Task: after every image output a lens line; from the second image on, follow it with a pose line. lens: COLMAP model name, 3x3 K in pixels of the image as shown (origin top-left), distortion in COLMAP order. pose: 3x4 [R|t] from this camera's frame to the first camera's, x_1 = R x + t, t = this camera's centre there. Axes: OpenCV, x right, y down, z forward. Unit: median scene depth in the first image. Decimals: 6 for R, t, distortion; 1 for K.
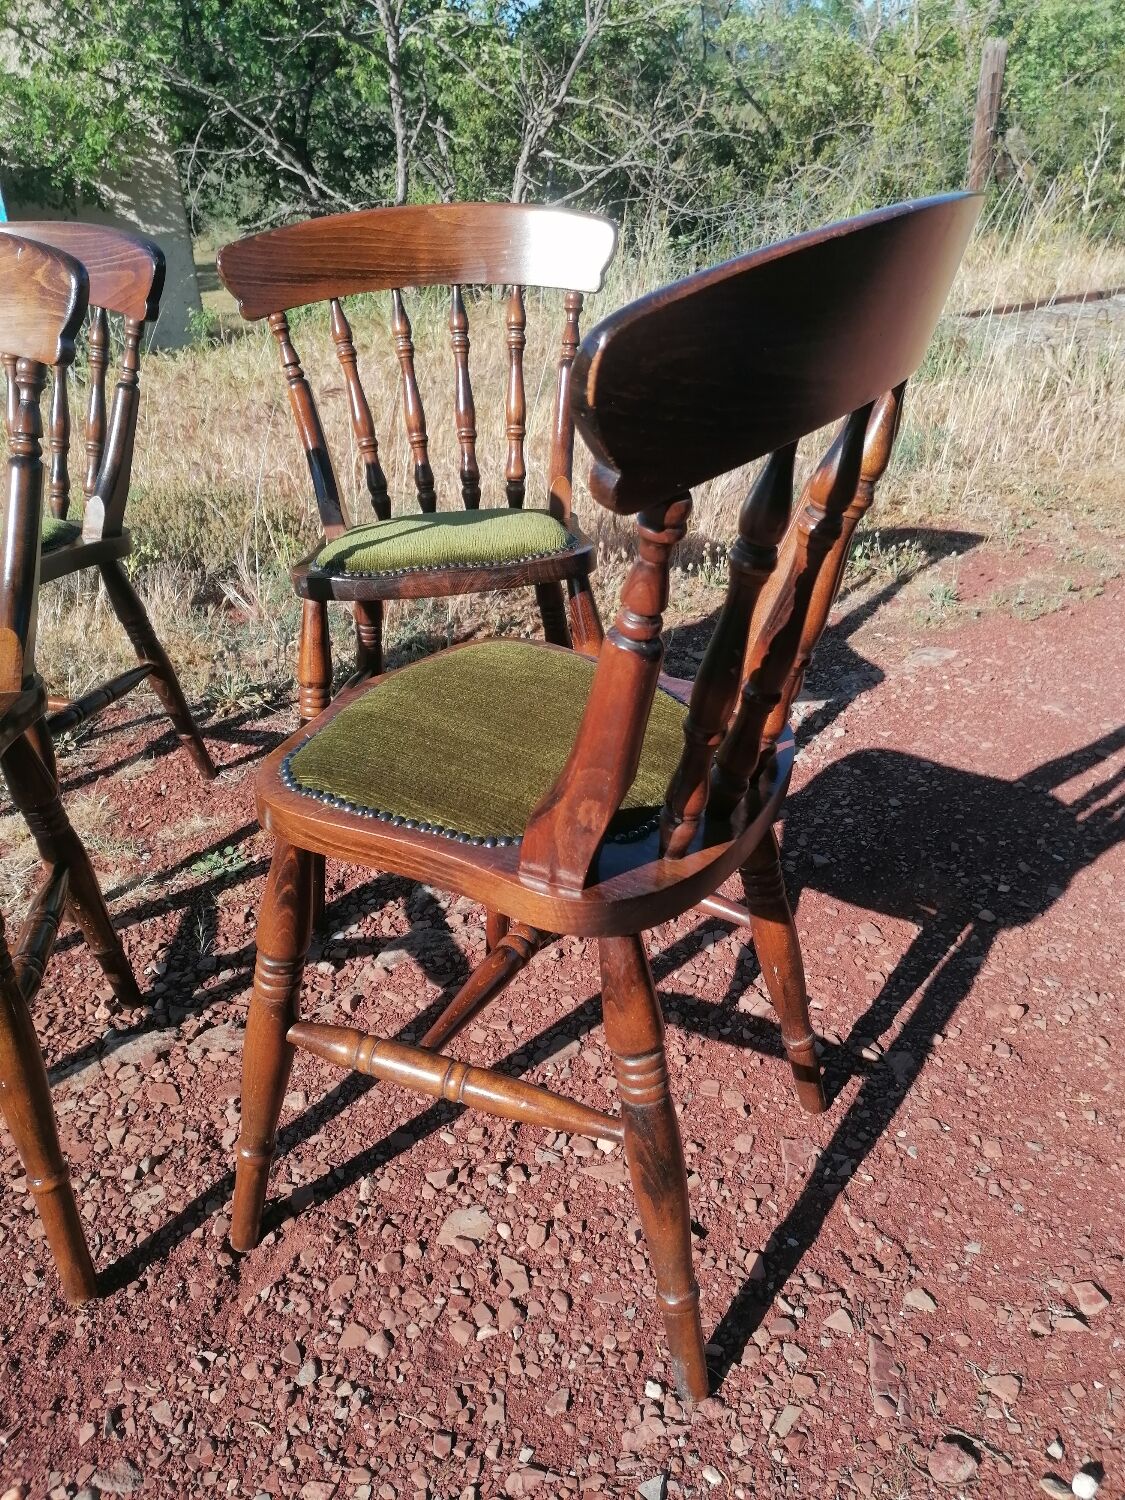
lens RADIAL K [[1136.3, 0, 573.5], [0, 1136.3, 750.2], [0, 0, 1]] dist [0.089670, -0.112544]
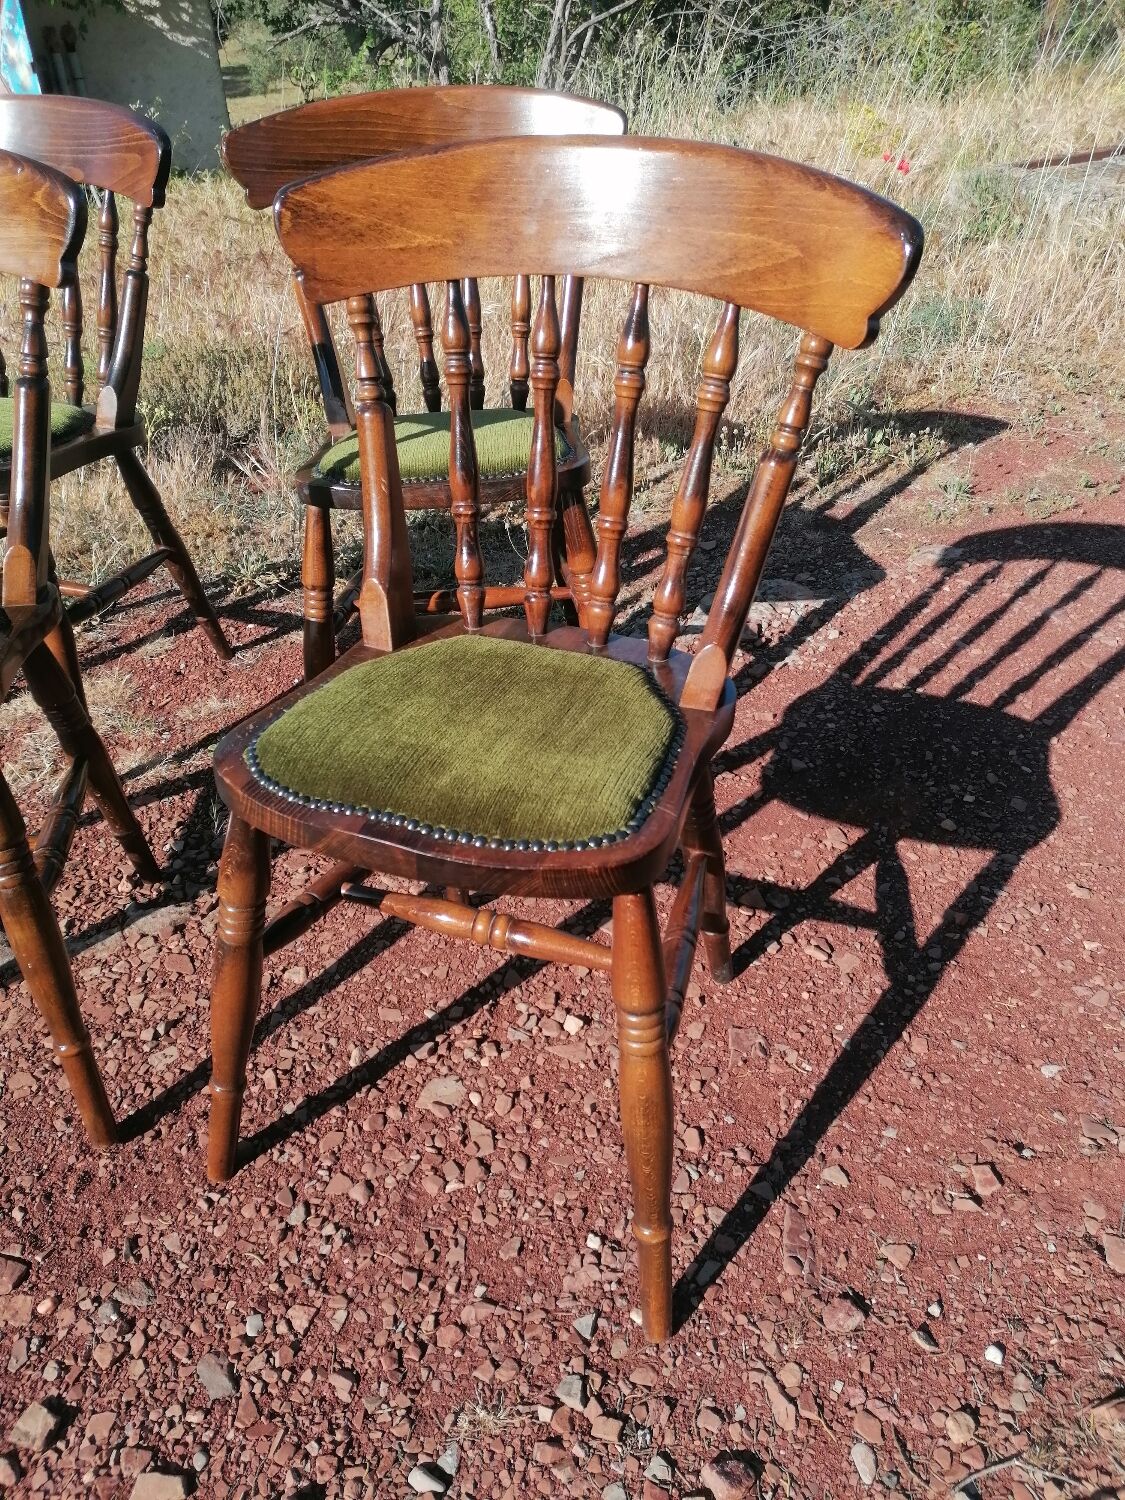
lens RADIAL K [[1136.3, 0, 573.3], [0, 1136.3, 749.3], [0, 0, 1]] dist [0.089670, -0.112544]
pose [[0.999045, 0.034000, -0.027454, 0.049373], [-0.030042, 0.990587, 0.133550, -0.068611], [0.031737, -0.132598, 0.990662, -0.060072]]
